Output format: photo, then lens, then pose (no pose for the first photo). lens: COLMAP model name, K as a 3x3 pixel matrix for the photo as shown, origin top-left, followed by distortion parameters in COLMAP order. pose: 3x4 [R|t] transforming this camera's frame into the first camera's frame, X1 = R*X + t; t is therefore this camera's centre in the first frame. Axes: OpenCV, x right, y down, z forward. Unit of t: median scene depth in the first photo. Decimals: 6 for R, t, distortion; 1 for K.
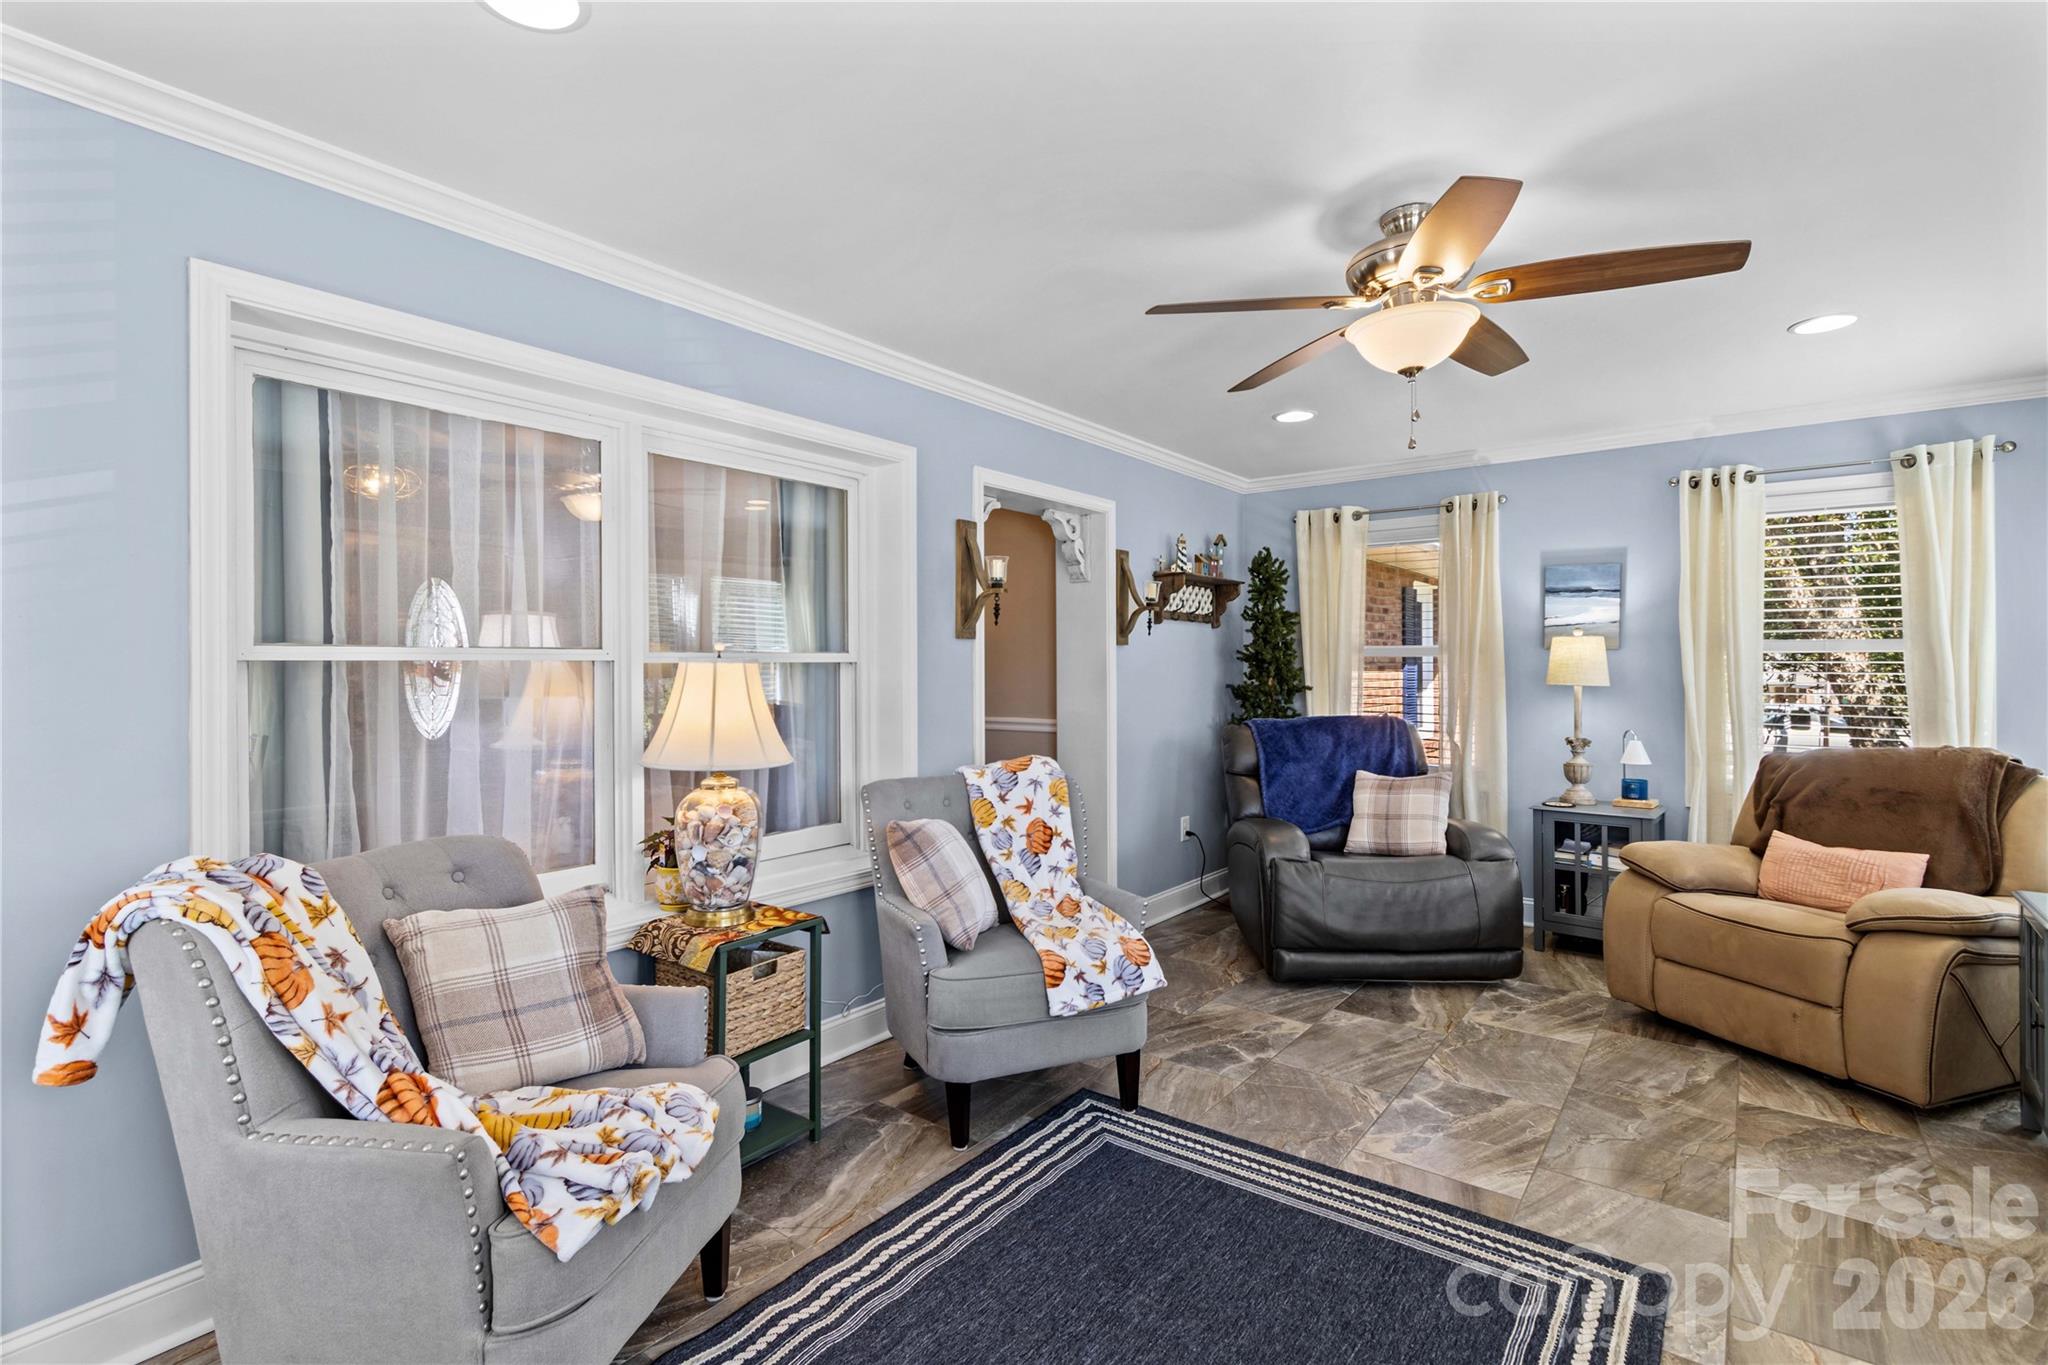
lens RADIAL K [[945.0, 0, 1006.4], [0, 945.0, 674.3], [0, 0, 1]] dist [0.000394, -0.000840]
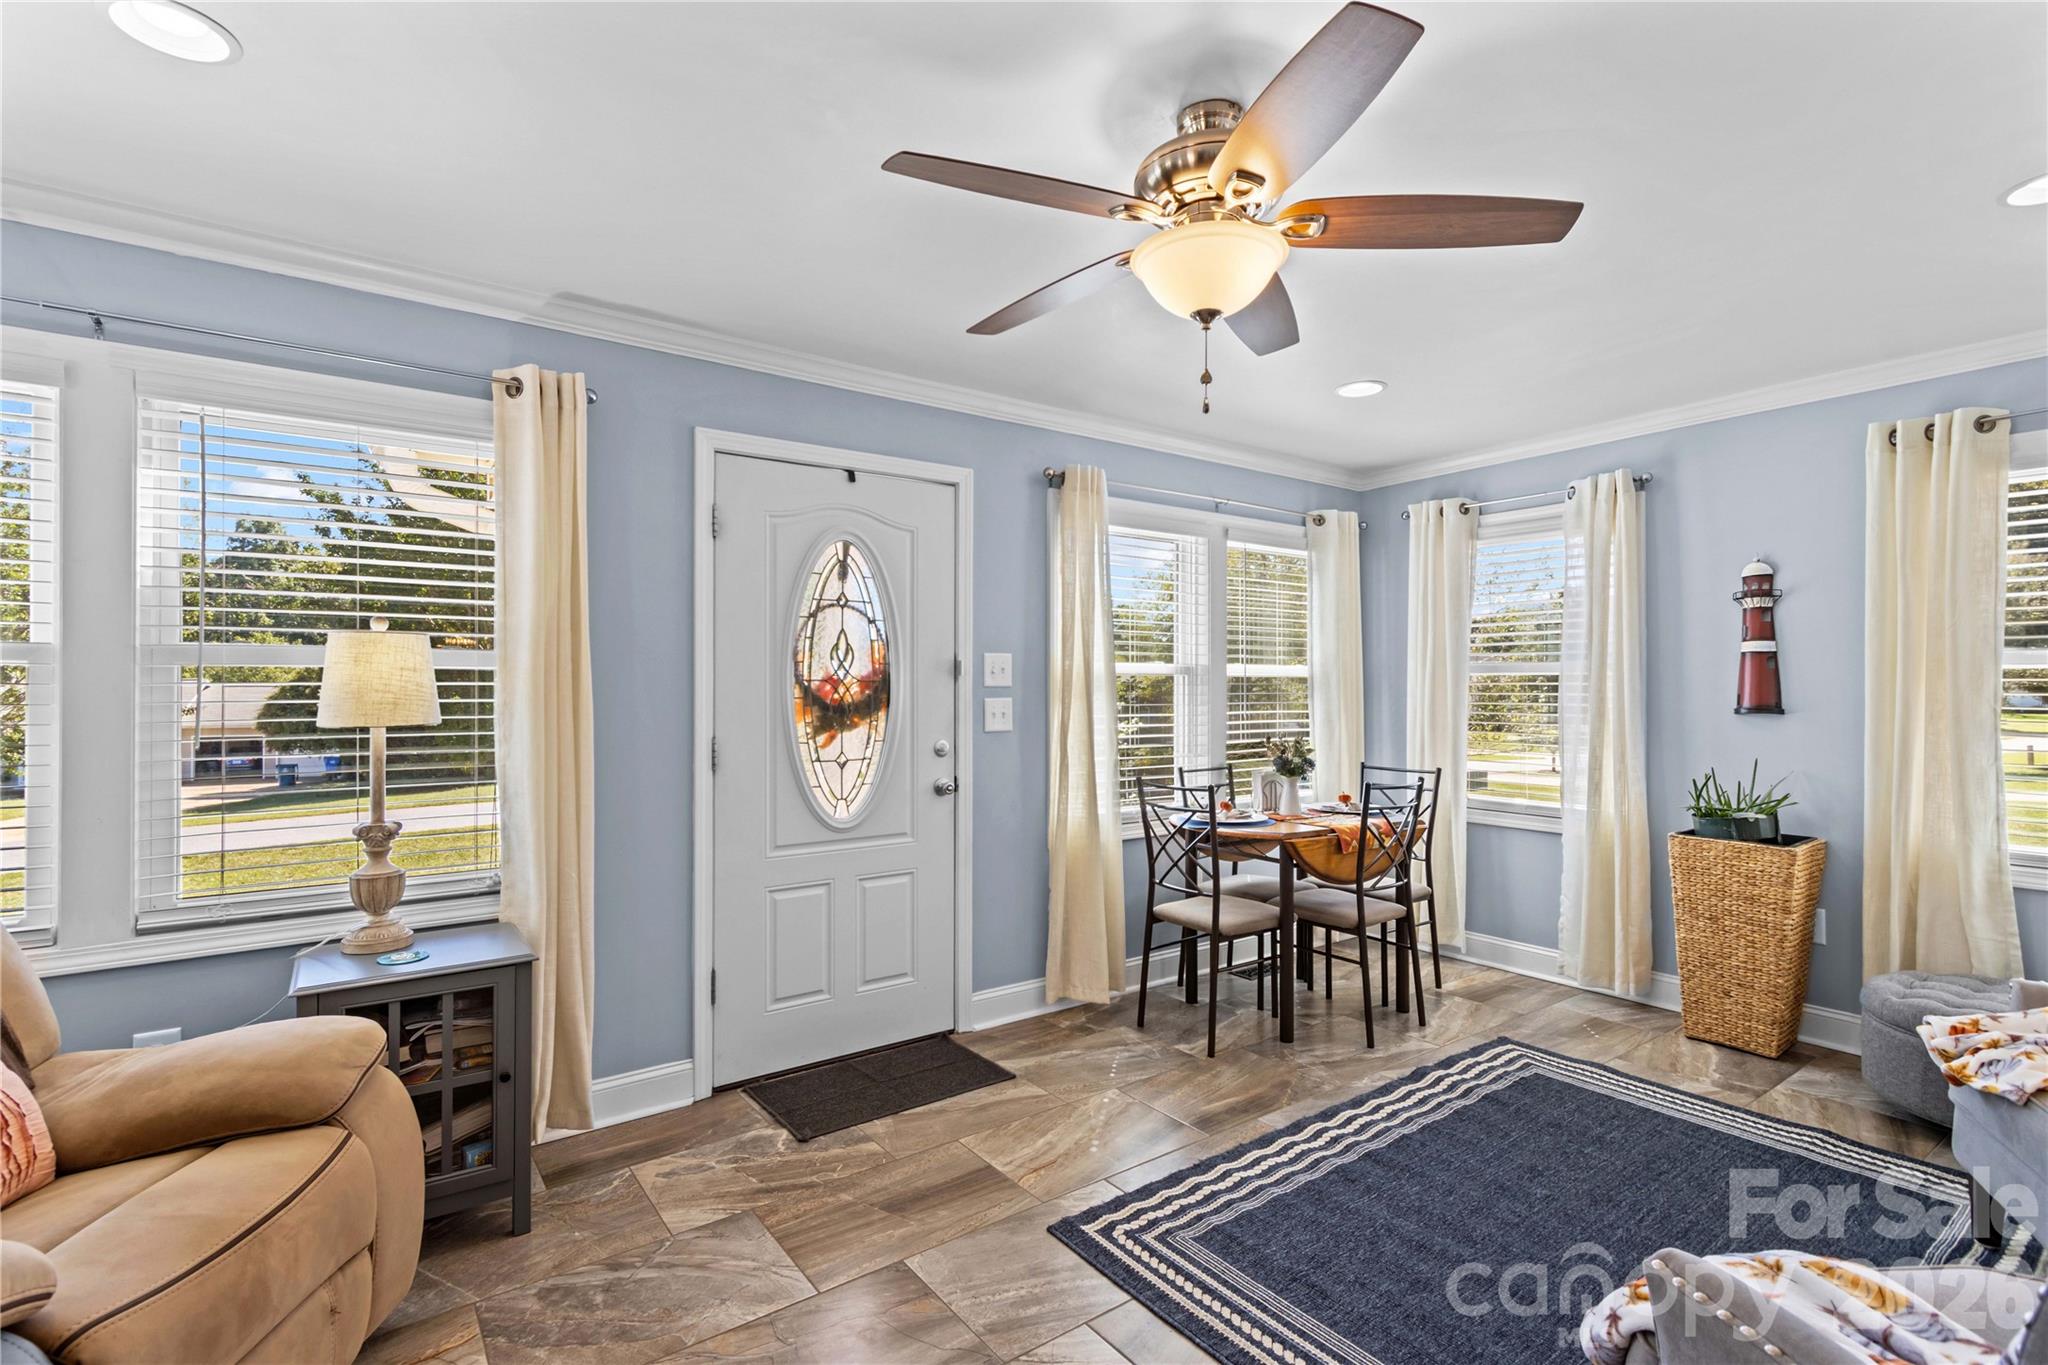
lens RADIAL K [[945.0, 0, 1006.4], [0, 945.0, 674.3], [0, 0, 1]] dist [0.000394, -0.000840]
pose [[-0.960473, 0.004618, 0.278335, 0.301780], [0.003601, 0.999985, -0.004165, -0.014975], [-0.278350, -0.002998, -0.960475, 1.485896]]
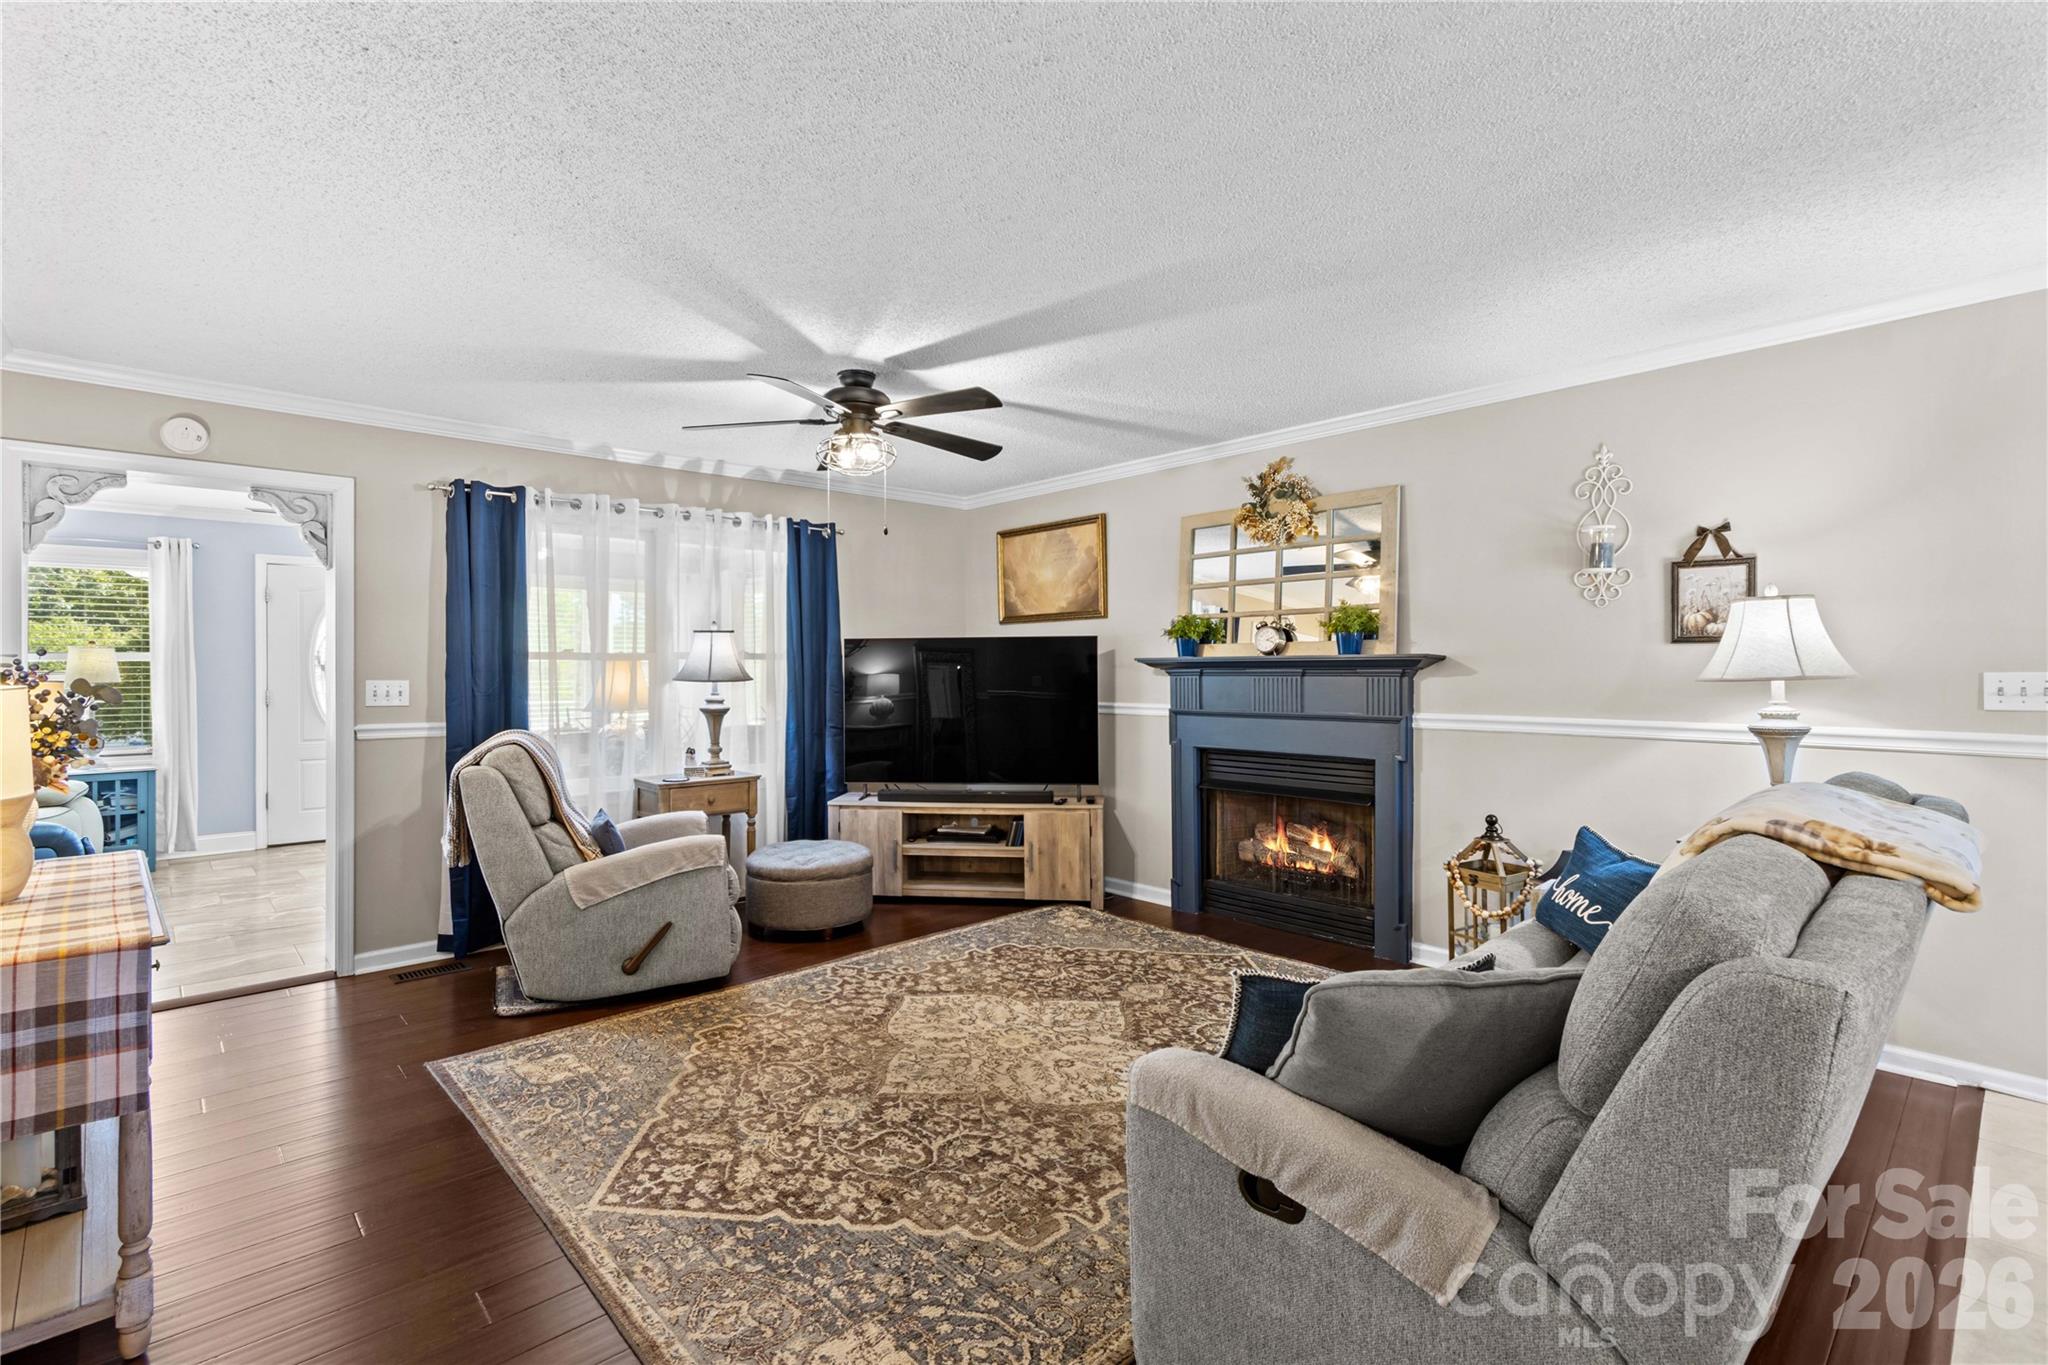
lens RADIAL K [[936.9, 0, 1001.4], [0, 936.9, 669.5], [0, 0, 1]] dist [0.010557, -0.007630]
pose [[-0.985628, 0.006757, 0.168793, -1.255444], [0.007005, 0.999975, 0.000872, 0.005441], [-0.168783, 0.002042, -0.985651, 2.544686]]
